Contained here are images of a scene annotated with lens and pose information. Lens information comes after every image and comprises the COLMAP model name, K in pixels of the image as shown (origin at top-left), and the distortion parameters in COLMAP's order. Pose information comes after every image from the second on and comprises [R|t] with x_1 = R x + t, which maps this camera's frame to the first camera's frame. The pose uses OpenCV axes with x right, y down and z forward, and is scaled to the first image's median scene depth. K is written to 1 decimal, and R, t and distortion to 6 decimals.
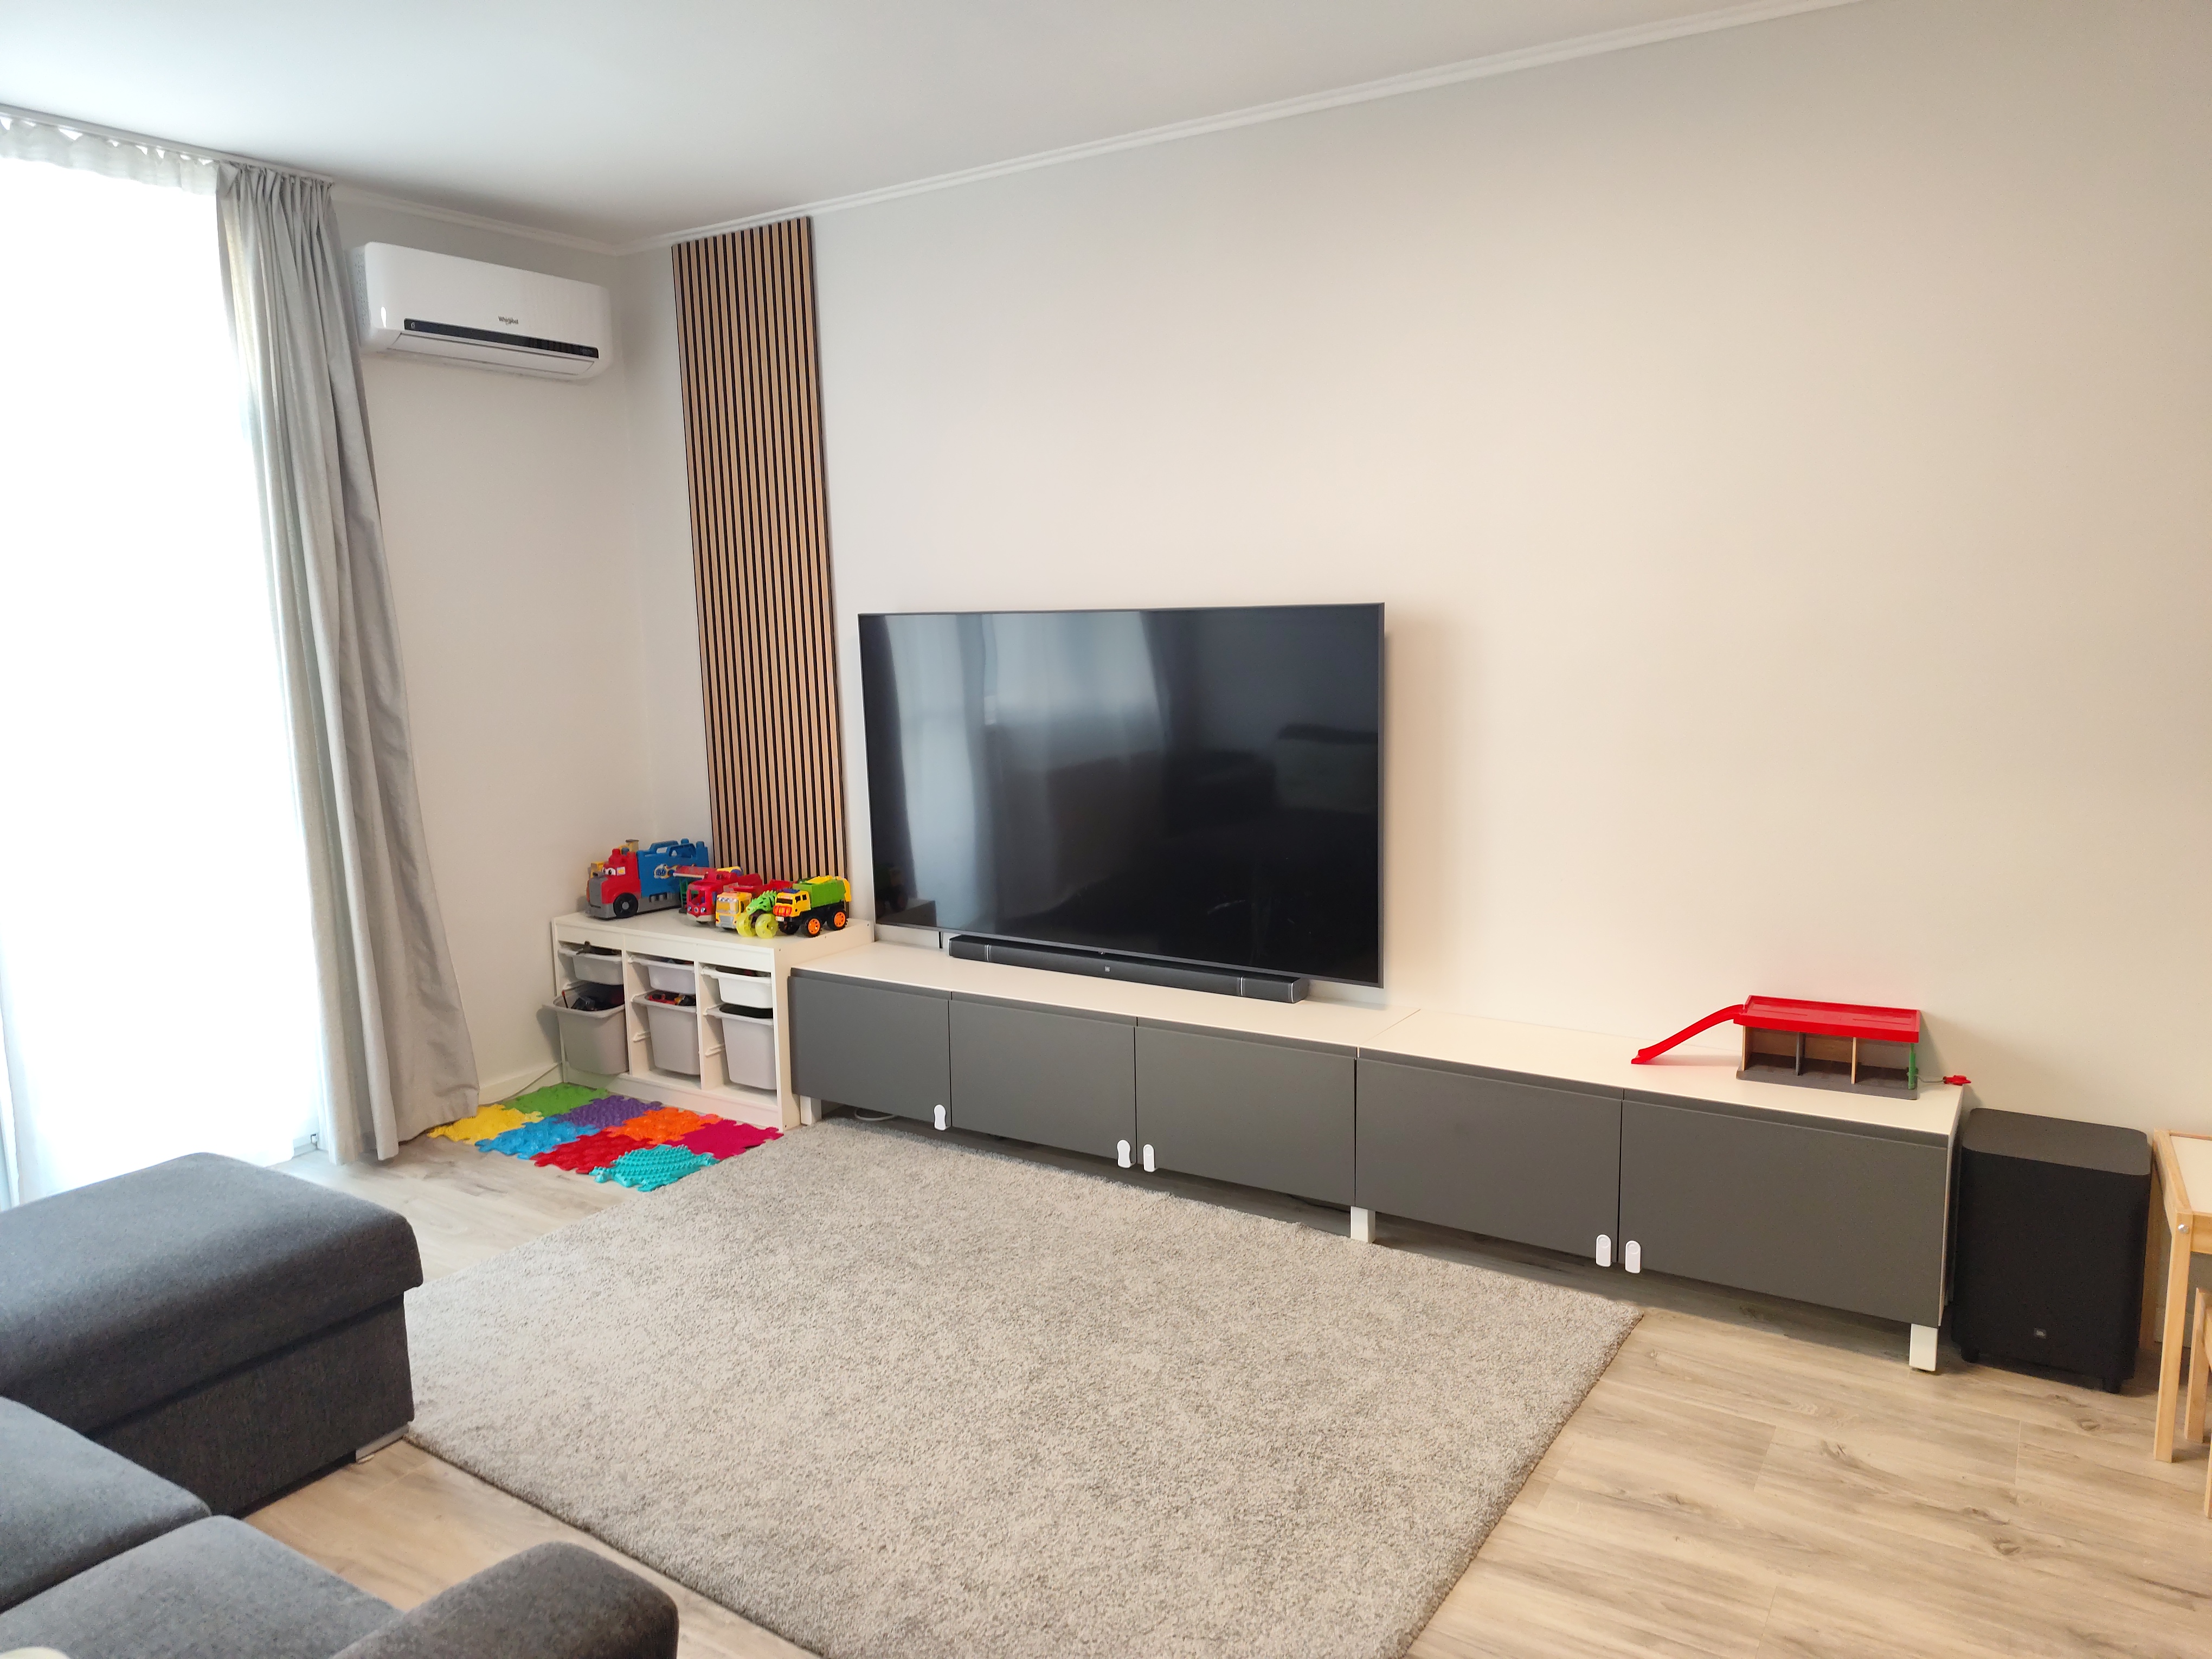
lens RADIAL K [[1531.8, 0, 1106.2], [0, 1531.8, 809.5], [0, 0, 1]] dist [0.048239, -0.041406]
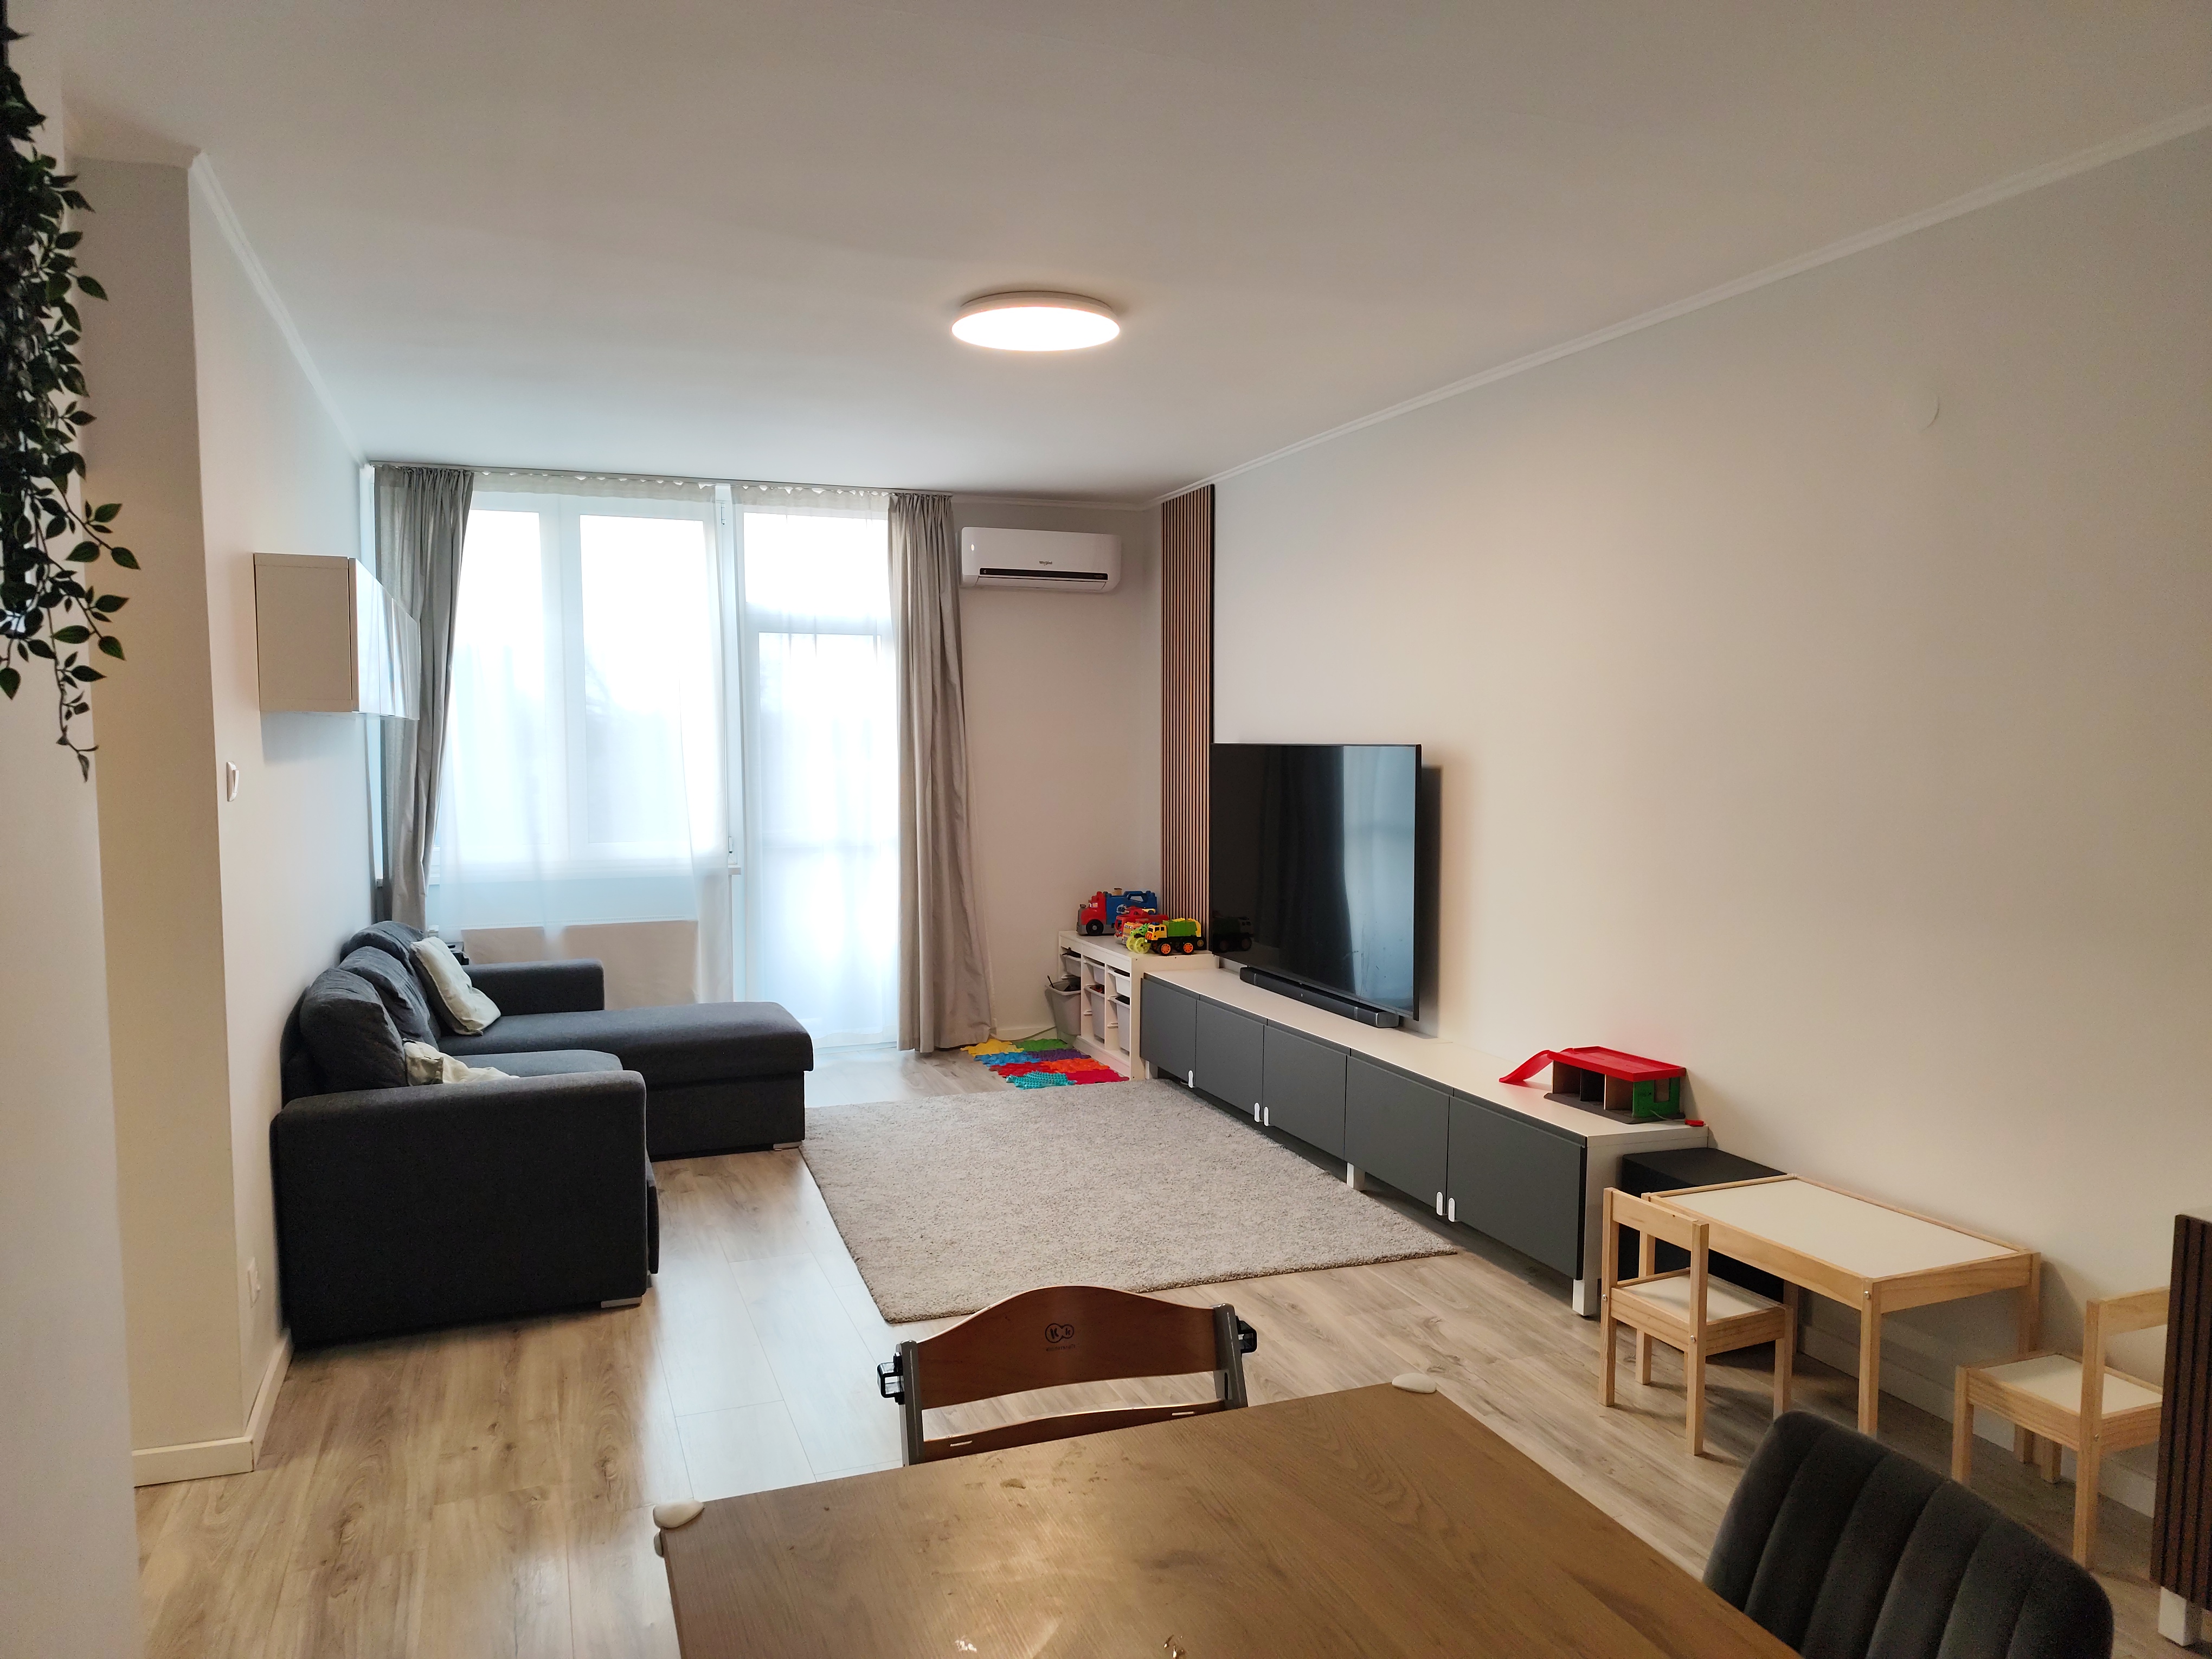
lens RADIAL K [[1531.8, 0, 1101.9], [0, 1531.8, 840.1], [0, 0, 1]] dist [0.048239, -0.041406]
pose [[0.799369, 0.066180, -0.597185, 0.729368], [-0.102155, 0.994414, -0.026540, 0.018074], [0.592093, 0.082221, 0.801664, -0.280835]]
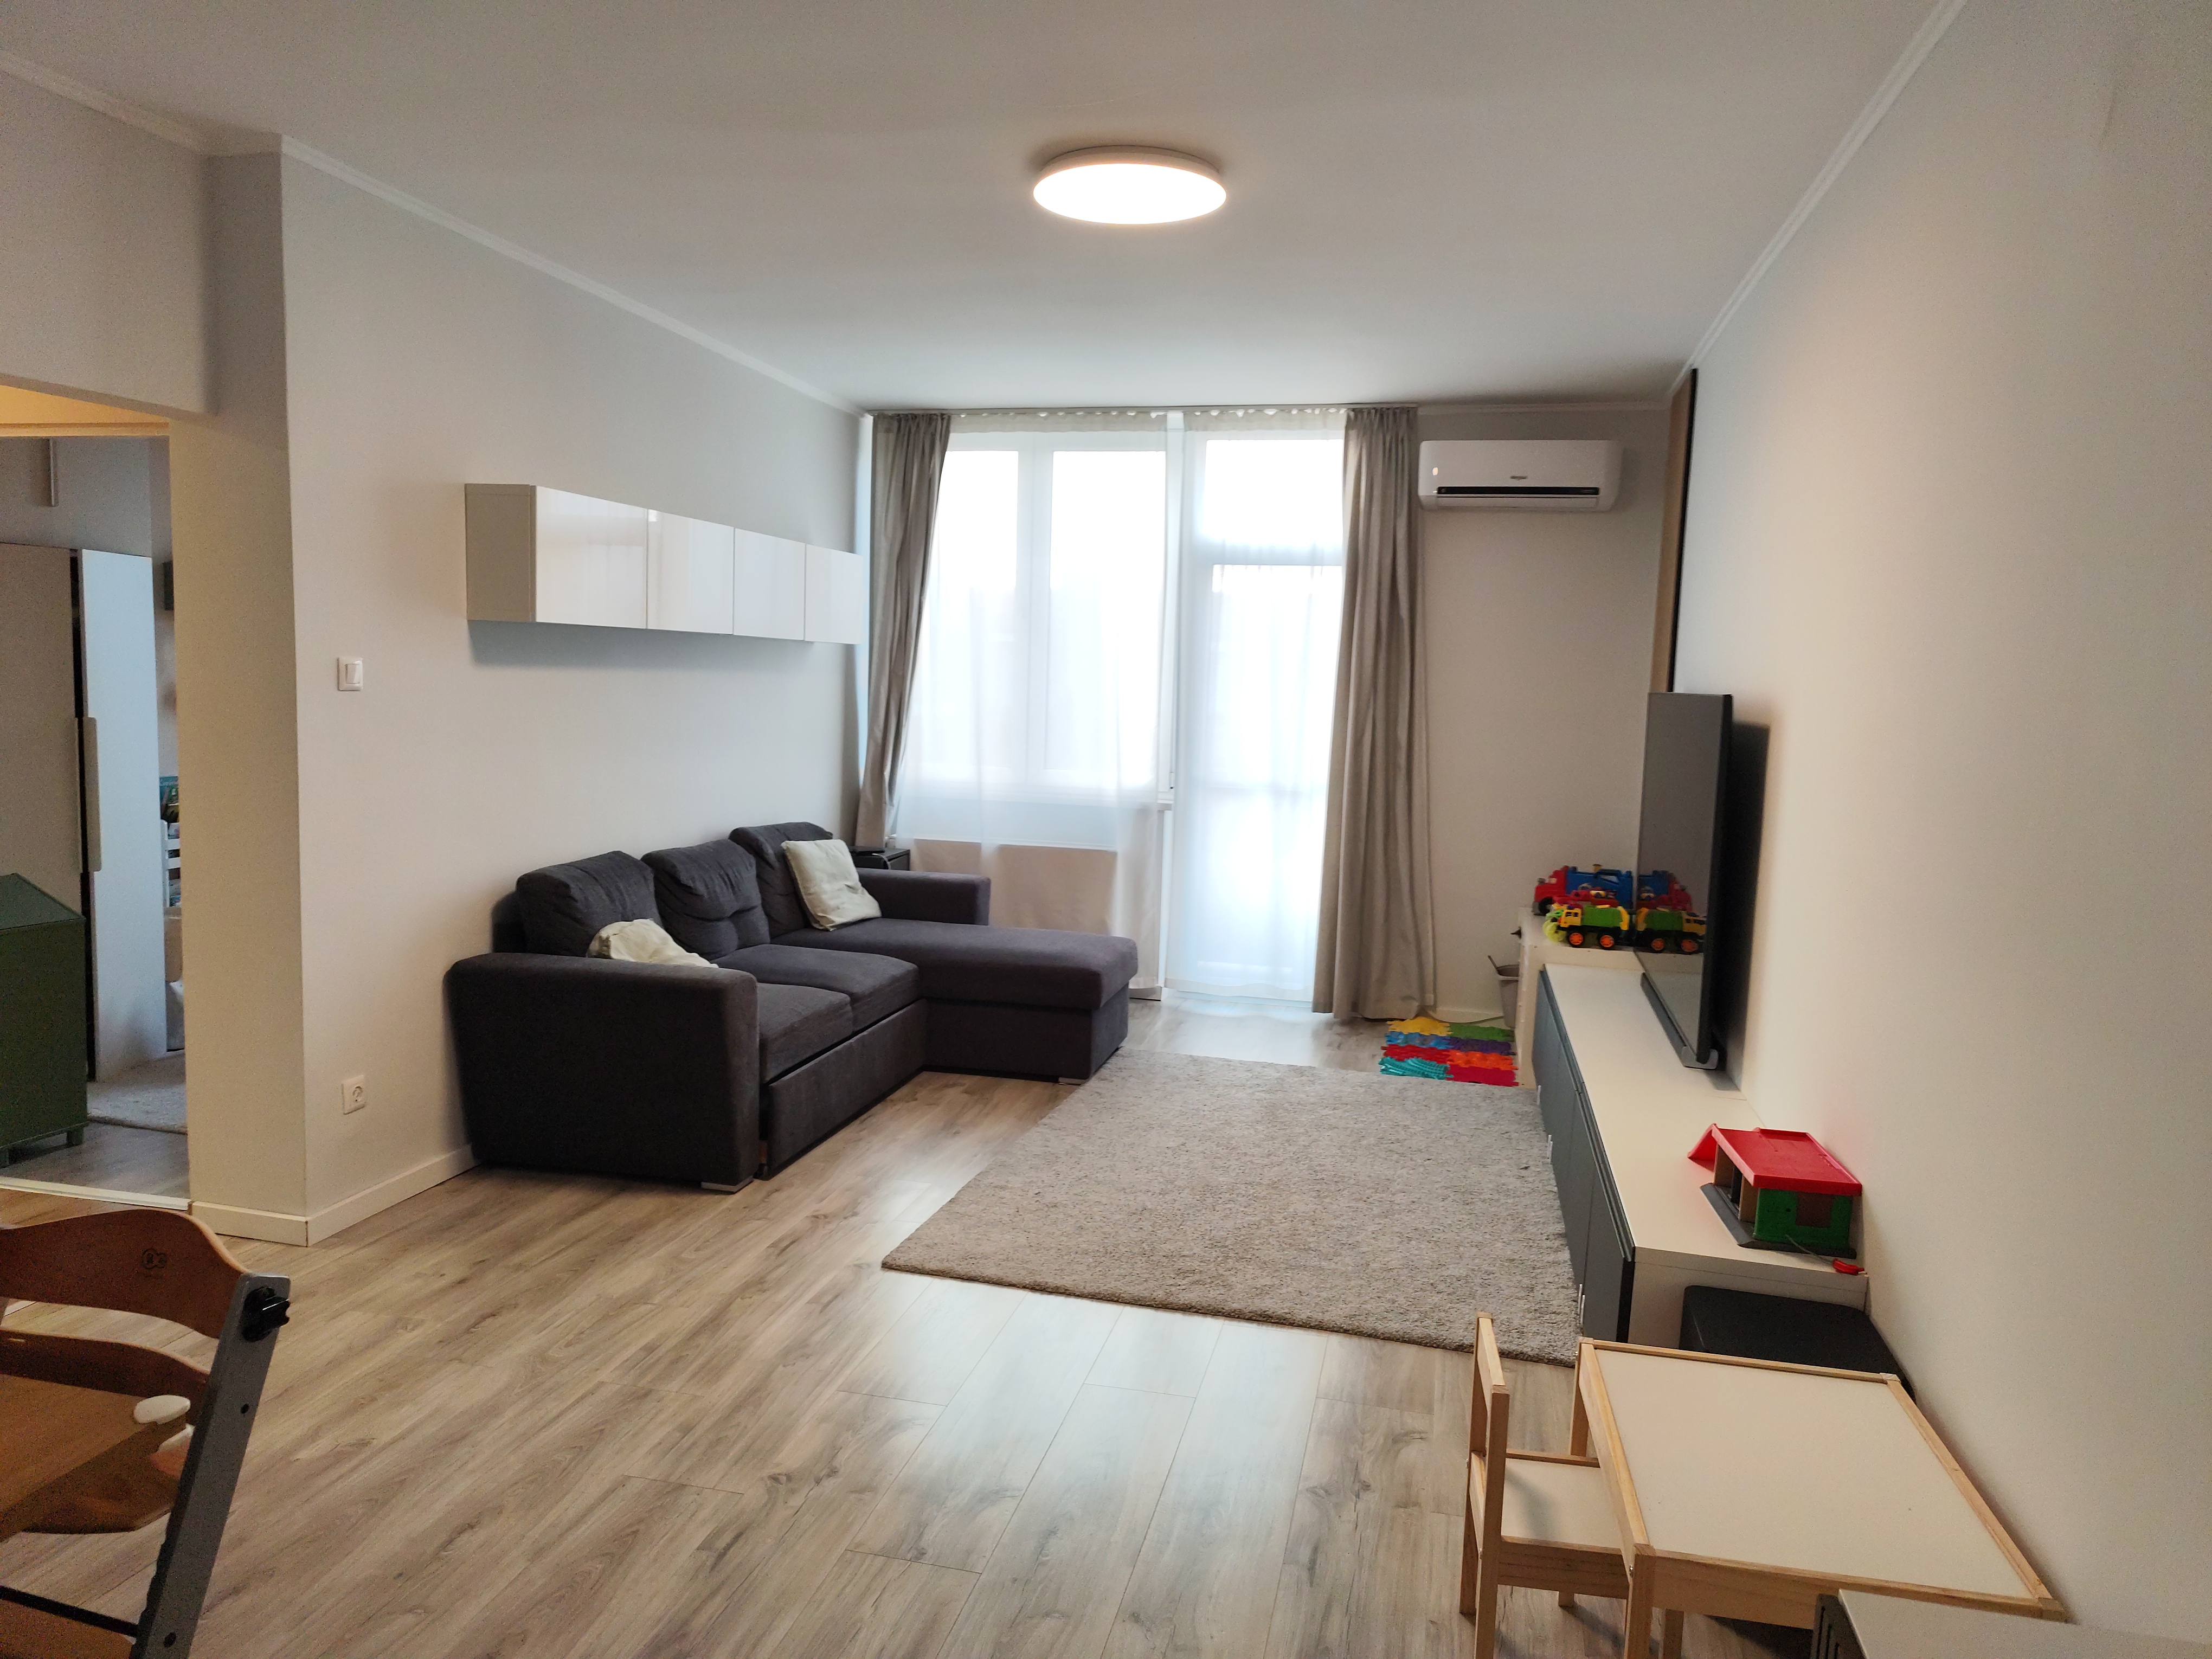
lens RADIAL K [[1531.8, 0, 1117.2], [0, 1531.8, 841.2], [0, 0, 1]] dist [0.048239, -0.041406]
pose [[0.325279, 0.139071, -0.935336, 0.955605], [-0.171054, 0.981462, 0.086442, -0.052291], [0.930018, 0.131876, 0.343038, 0.237941]]
